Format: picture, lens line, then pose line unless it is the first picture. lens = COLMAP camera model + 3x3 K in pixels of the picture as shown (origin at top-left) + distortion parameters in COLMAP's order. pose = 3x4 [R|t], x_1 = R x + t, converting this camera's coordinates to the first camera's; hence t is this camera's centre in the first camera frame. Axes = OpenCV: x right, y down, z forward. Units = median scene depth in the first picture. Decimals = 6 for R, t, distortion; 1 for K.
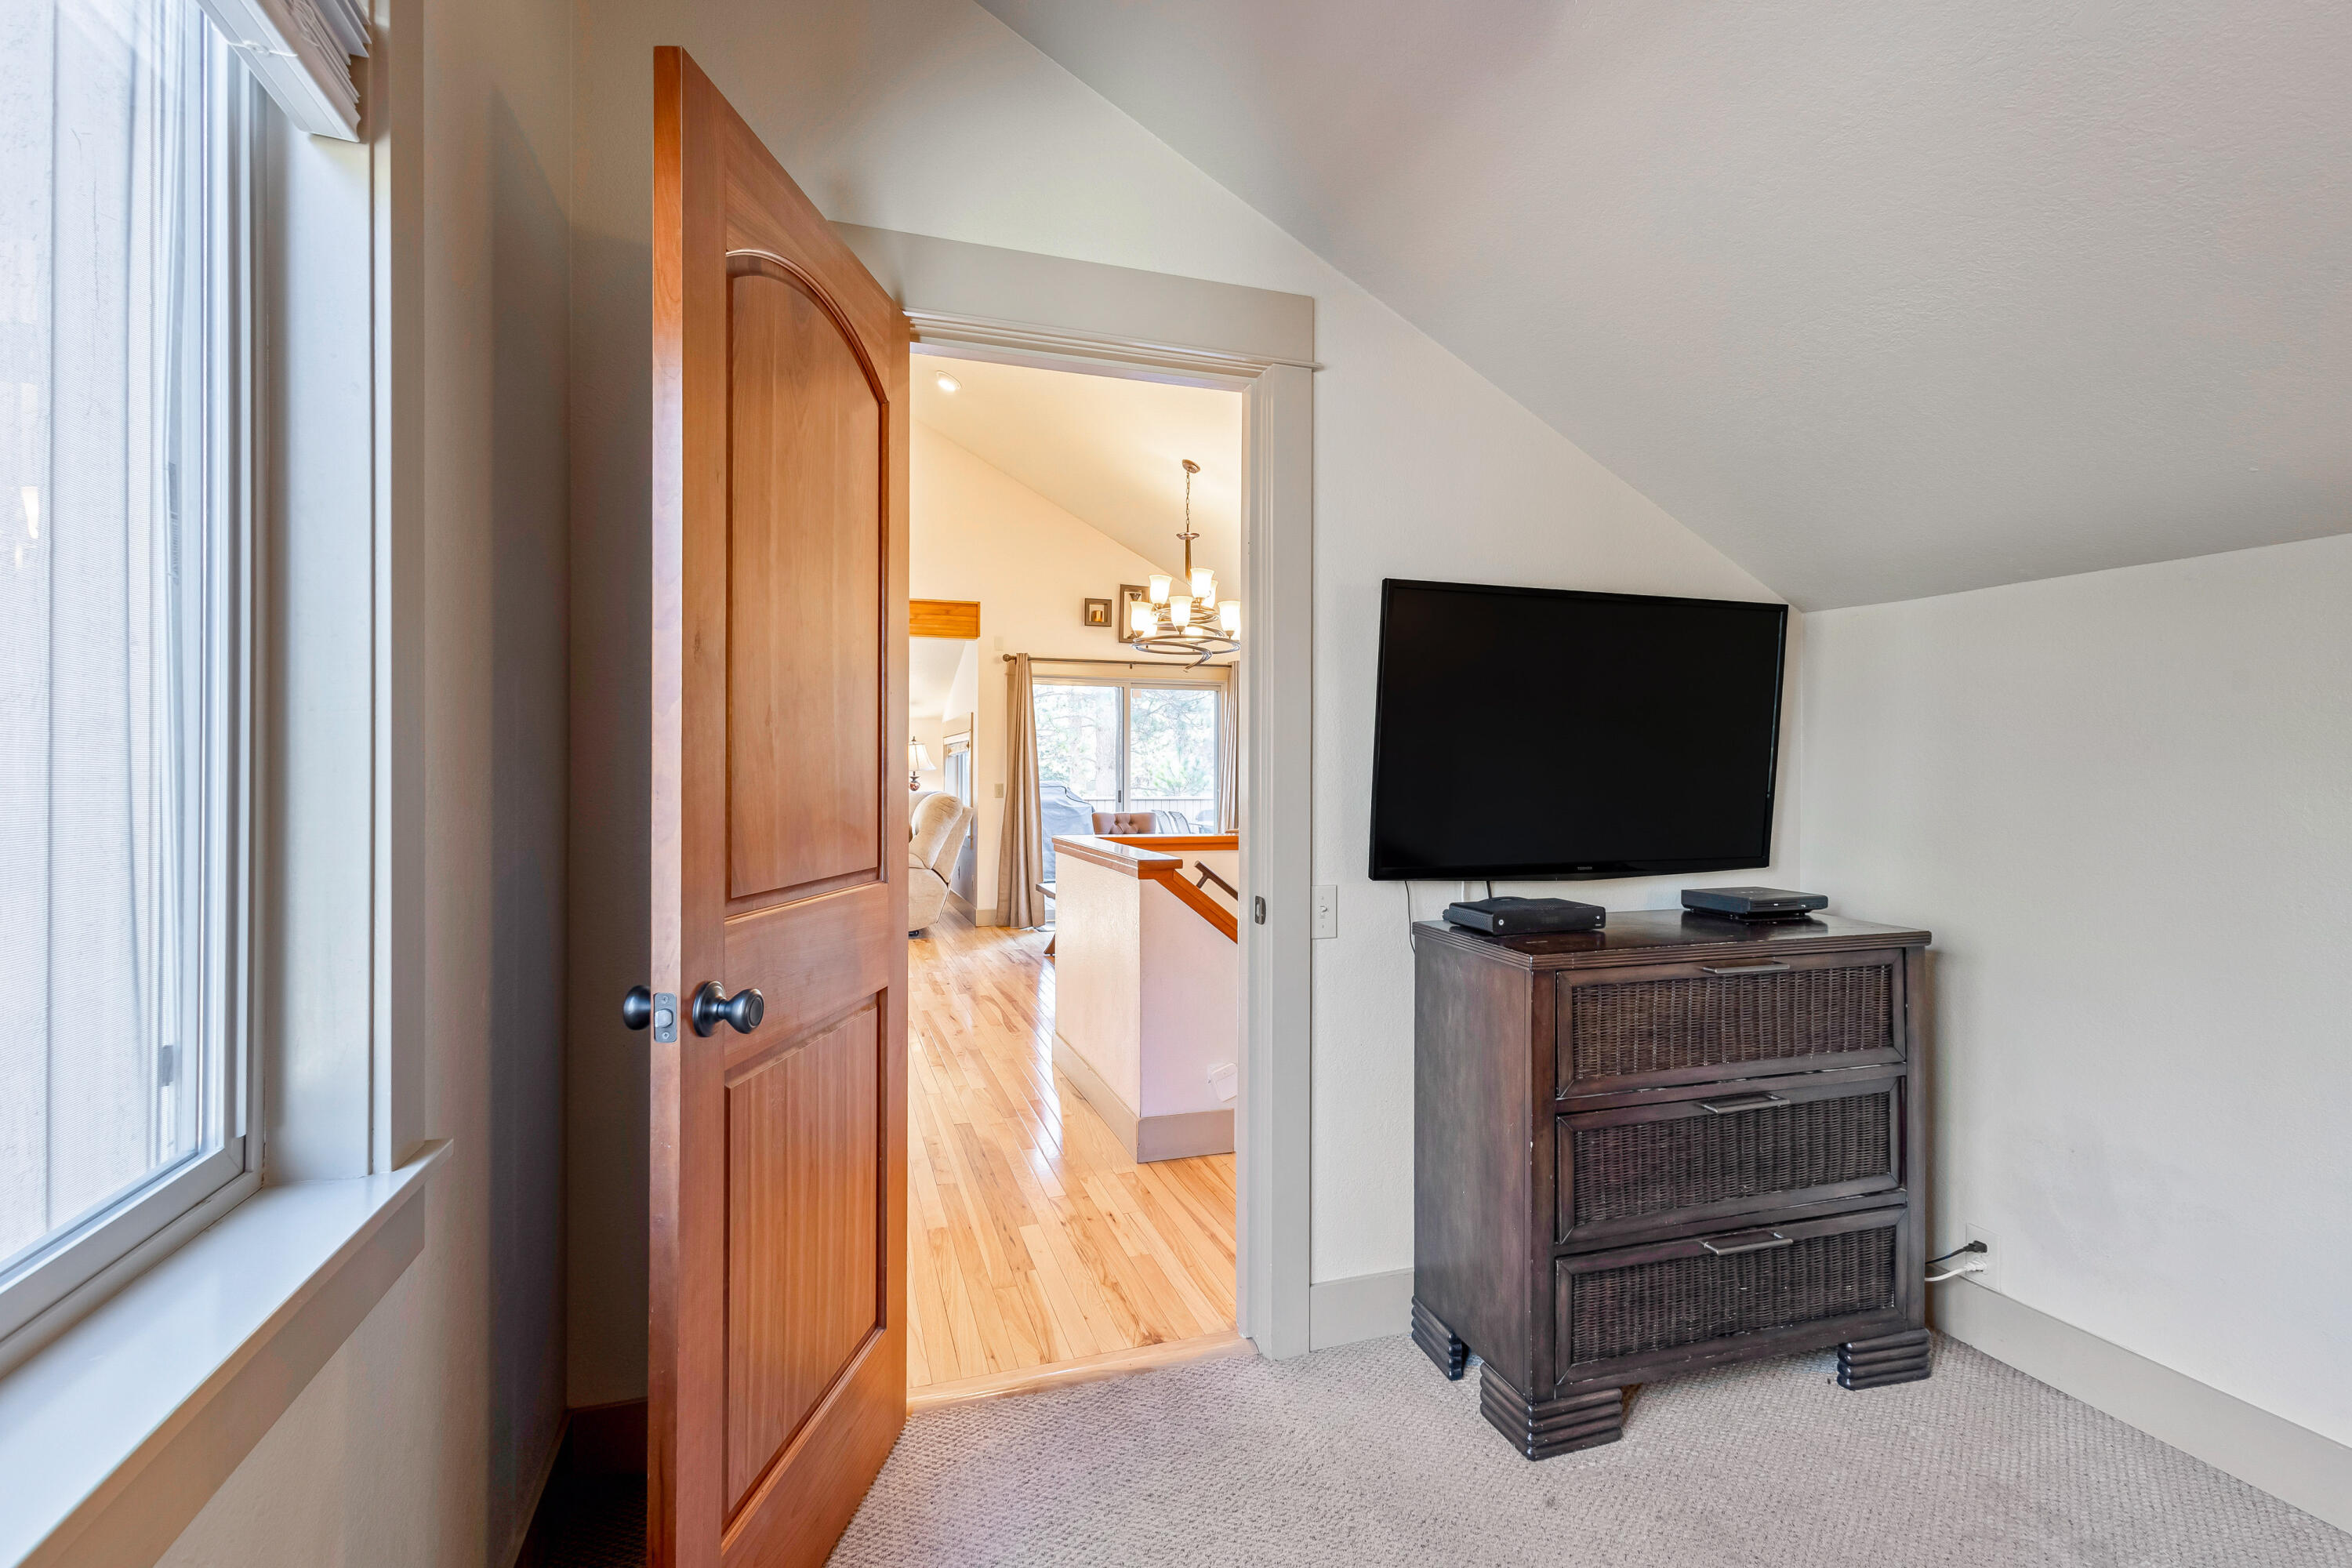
lens RADIAL K [[1083.7, 0, 1167.1], [0, 1083.7, 772.9], [0, 0, 1]] dist [0.009880, -0.000512]
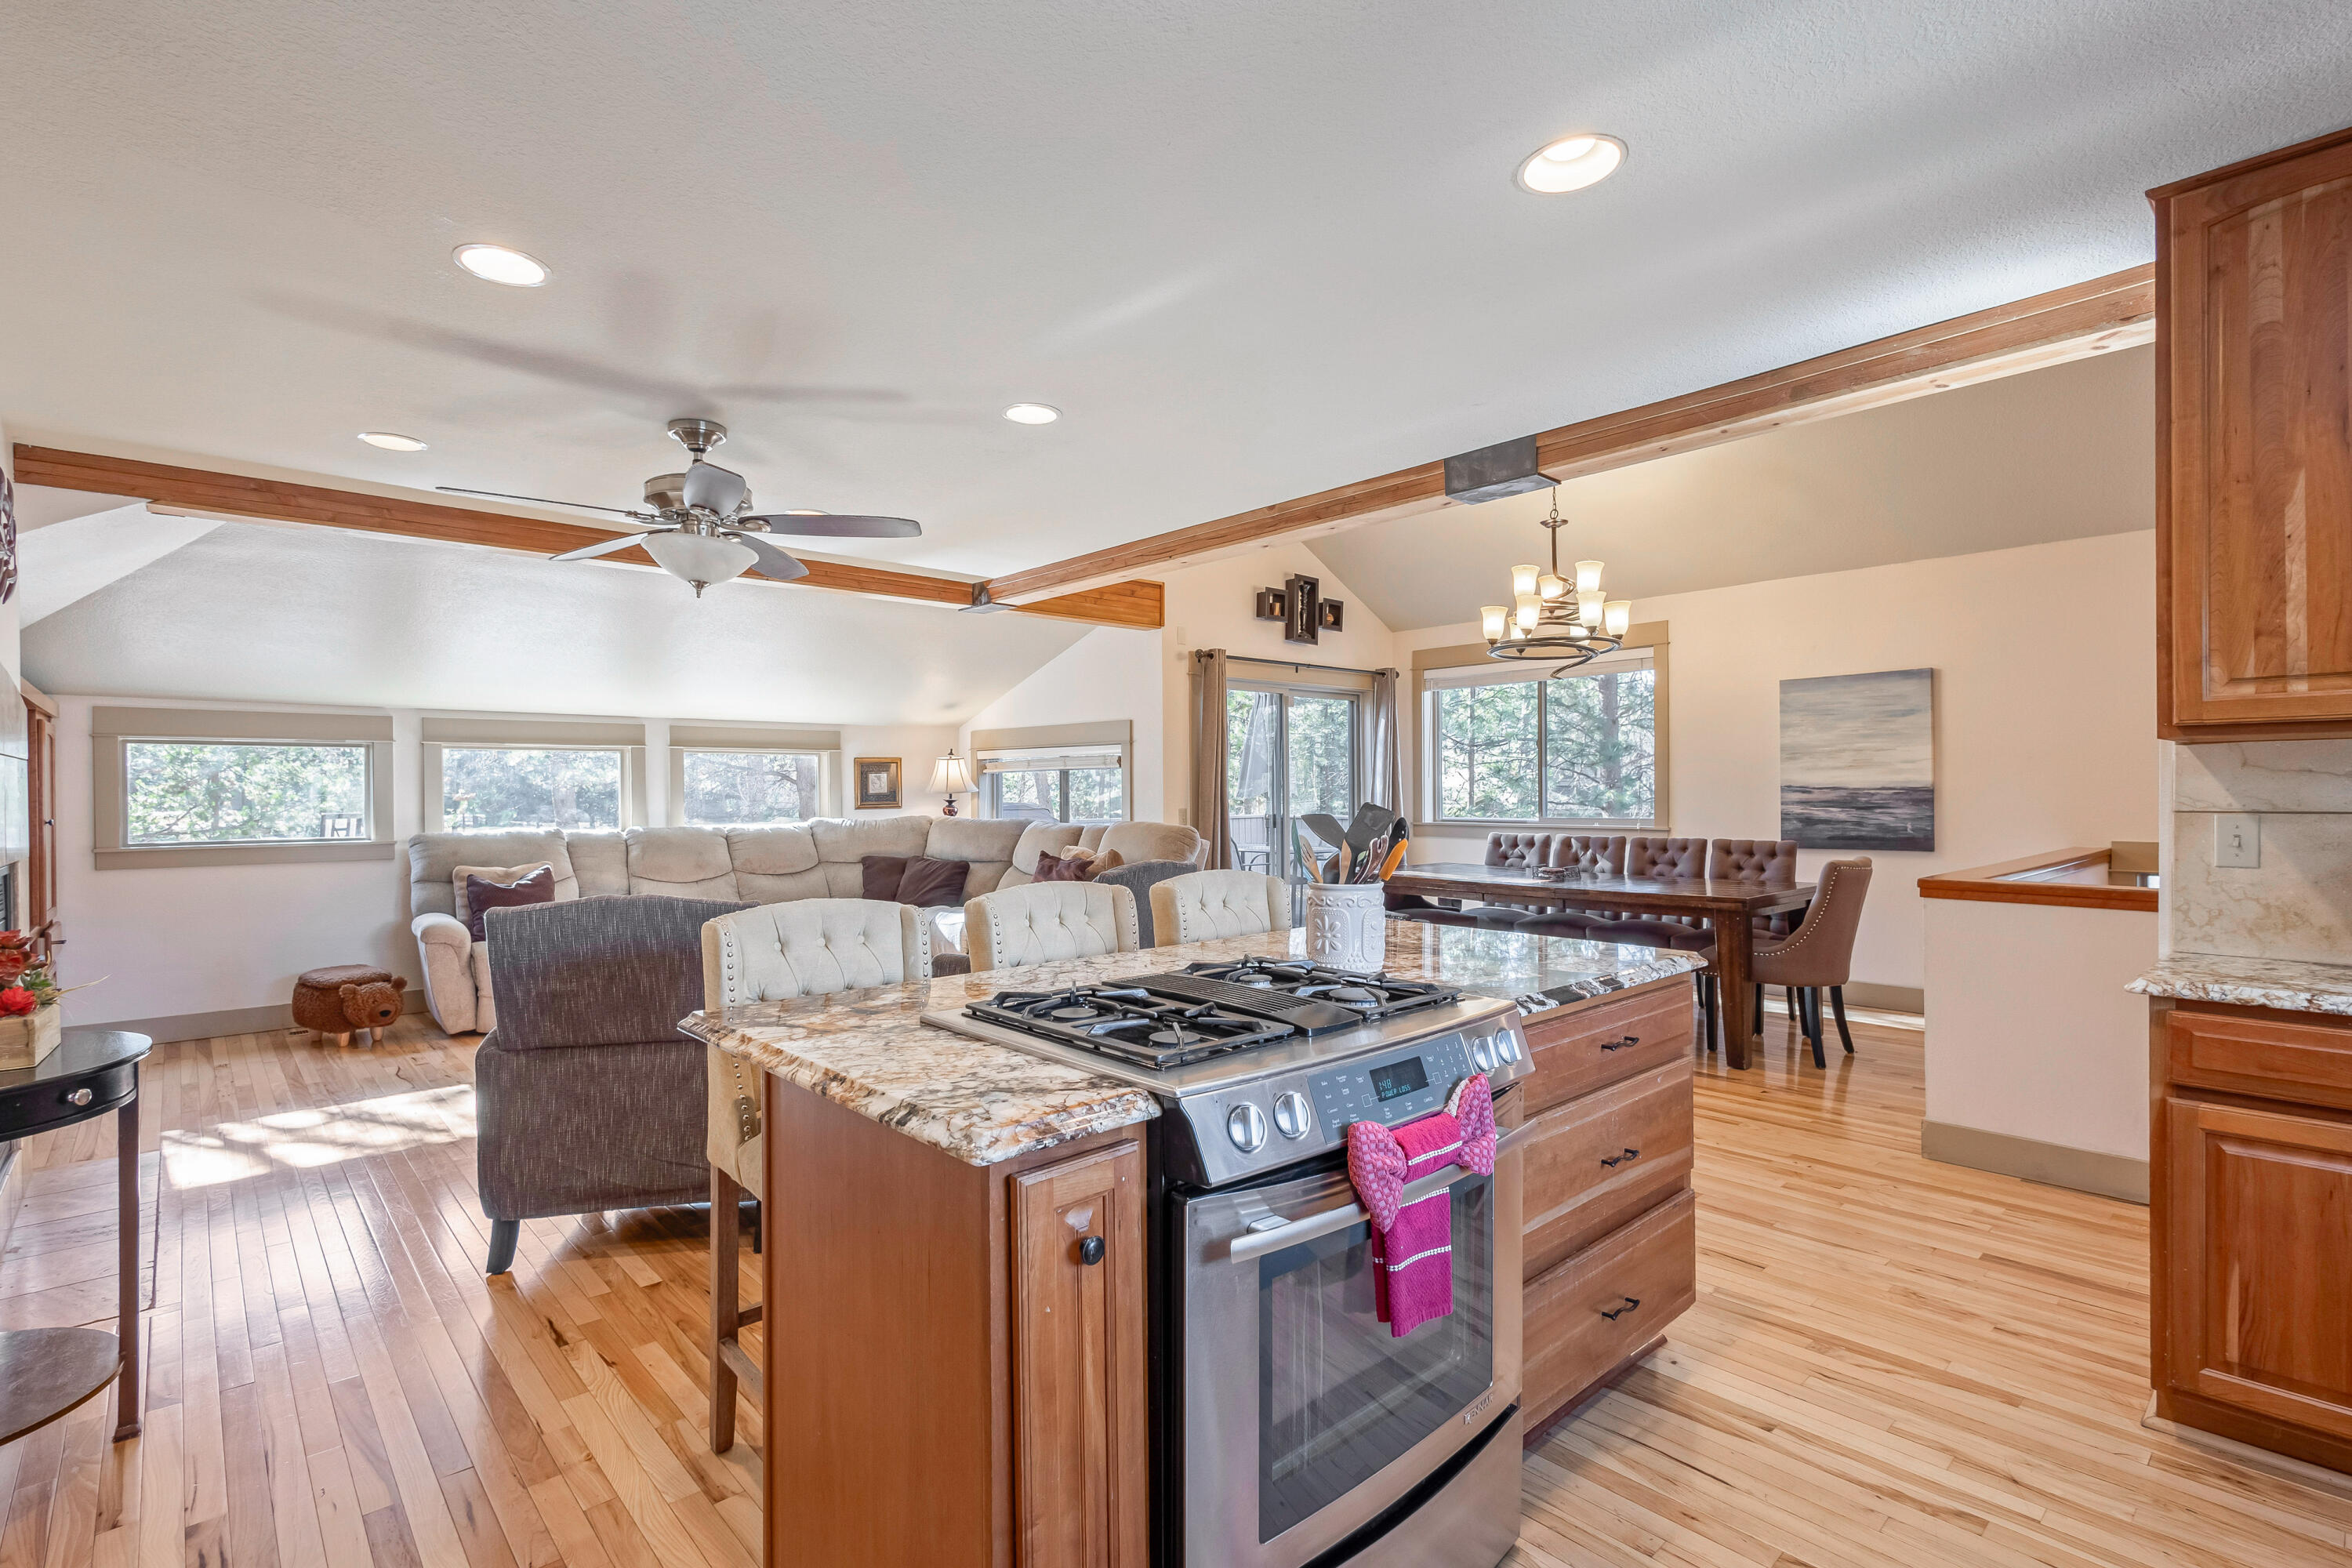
lens RADIAL K [[1083.7, 0, 1188.2], [0, 1083.7, 796.6], [0, 0, 1]] dist [0.009880, -0.000512]
pose [[0.912593, -0.007524, 0.408800, -0.485048], [0.005217, 0.999964, 0.006757, -0.004548], [-0.408836, -0.004034, 0.912599, 0.257579]]
